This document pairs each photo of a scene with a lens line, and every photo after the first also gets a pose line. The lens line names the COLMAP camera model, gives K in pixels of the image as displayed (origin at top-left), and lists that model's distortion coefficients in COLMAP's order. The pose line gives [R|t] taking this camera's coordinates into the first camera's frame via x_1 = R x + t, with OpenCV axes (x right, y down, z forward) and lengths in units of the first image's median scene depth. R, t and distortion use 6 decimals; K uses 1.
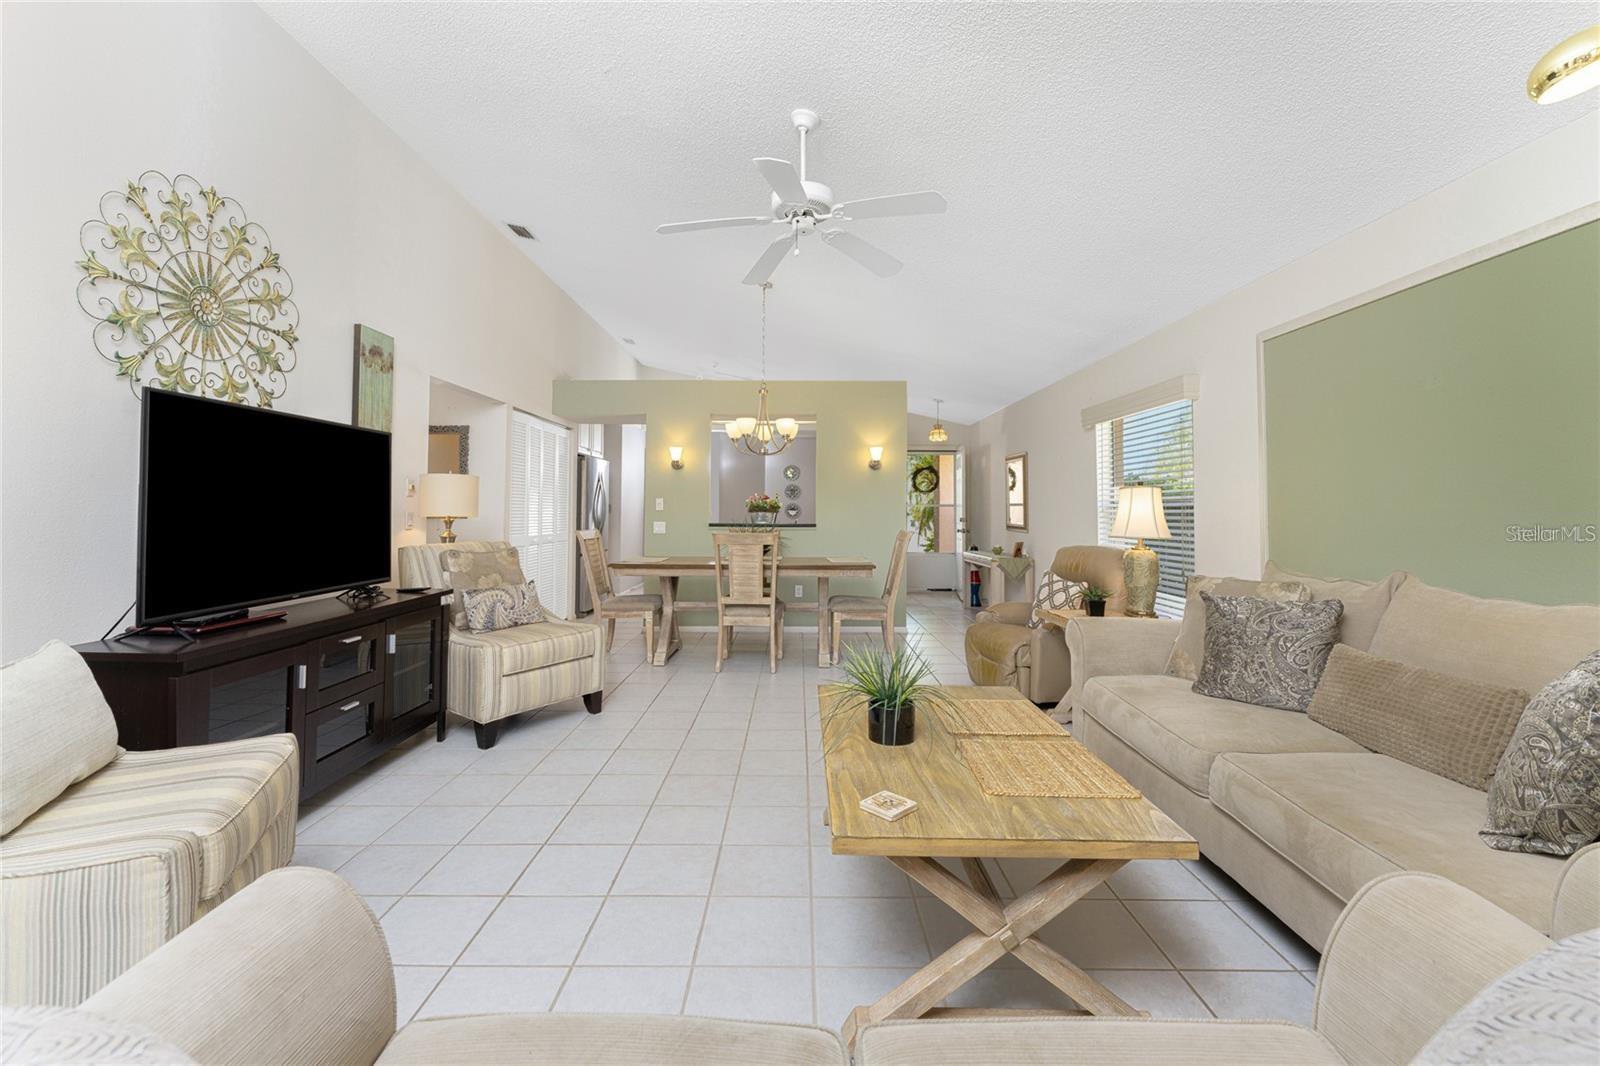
lens RADIAL K [[663.1, 0, 798.0], [0, 663.1, 484.4], [0, 0, 1]] dist [-0.000194, -0.000093]
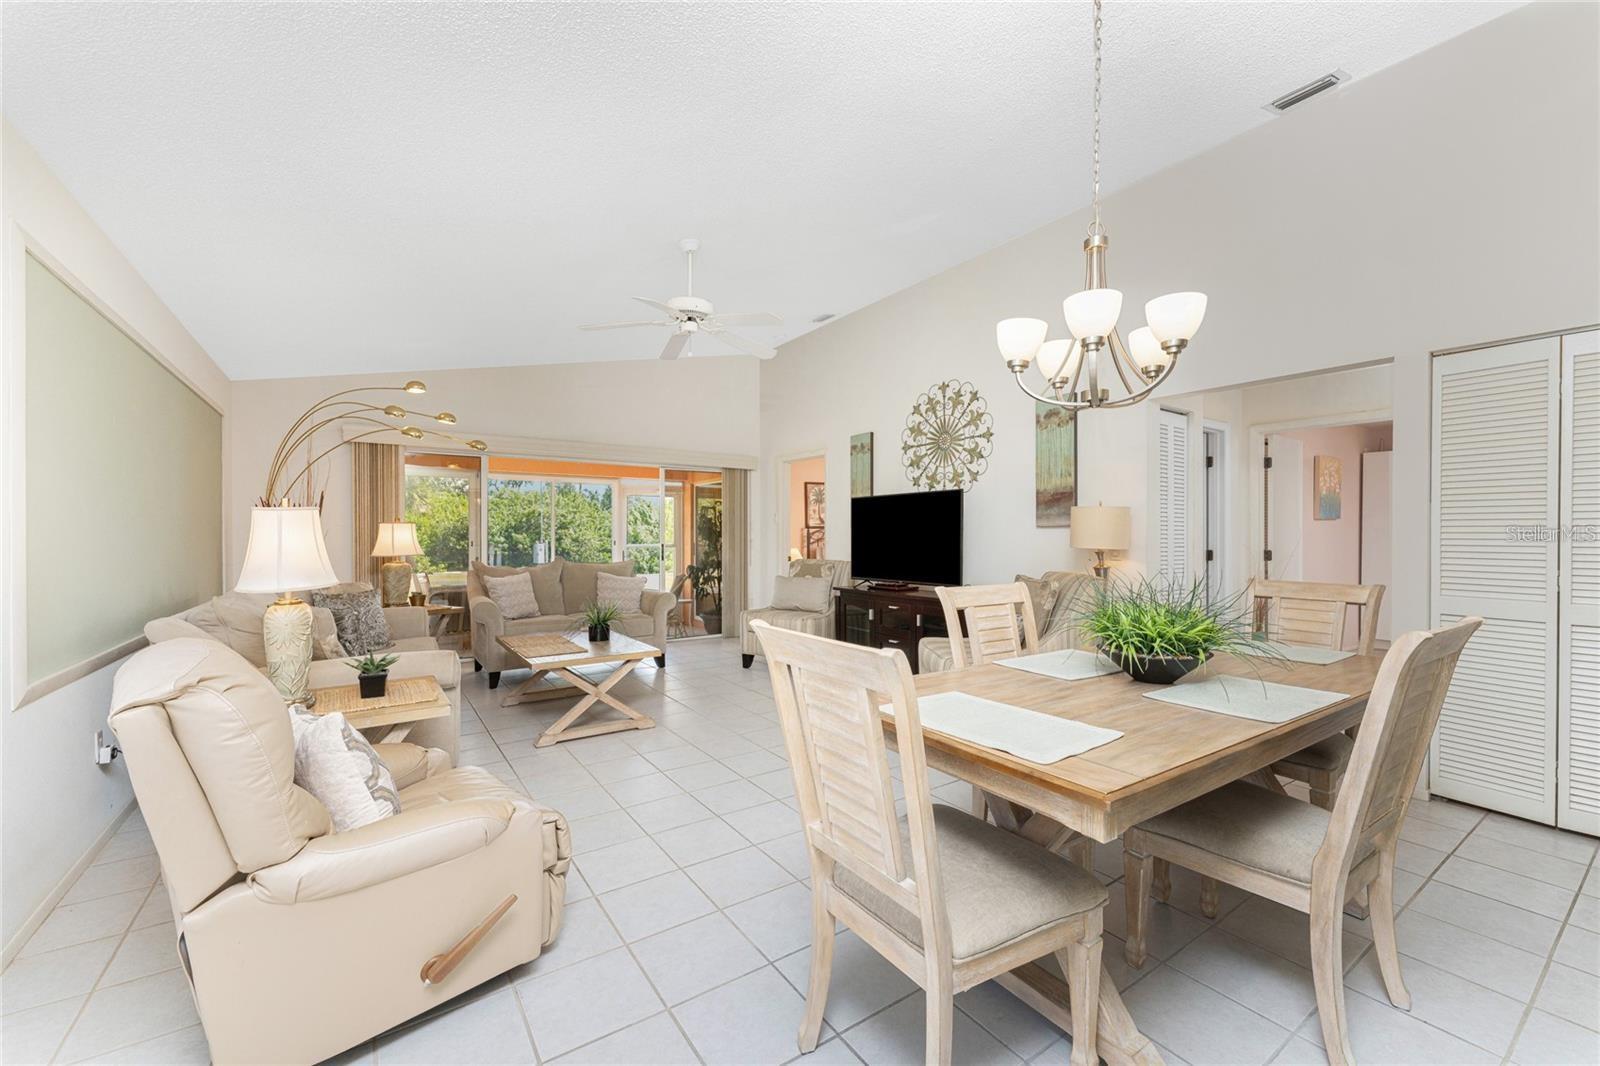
lens RADIAL K [[637.0, 0, 803.3], [0, 637.0, 537.6], [0, 0, 1]] dist [-0.000661, -0.000099]
pose [[-0.820714, 0.001594, -0.571337, 0.523379], [0.020577, 0.999430, -0.026771, 0.066506], [0.570969, -0.033728, -0.820279, 2.079851]]
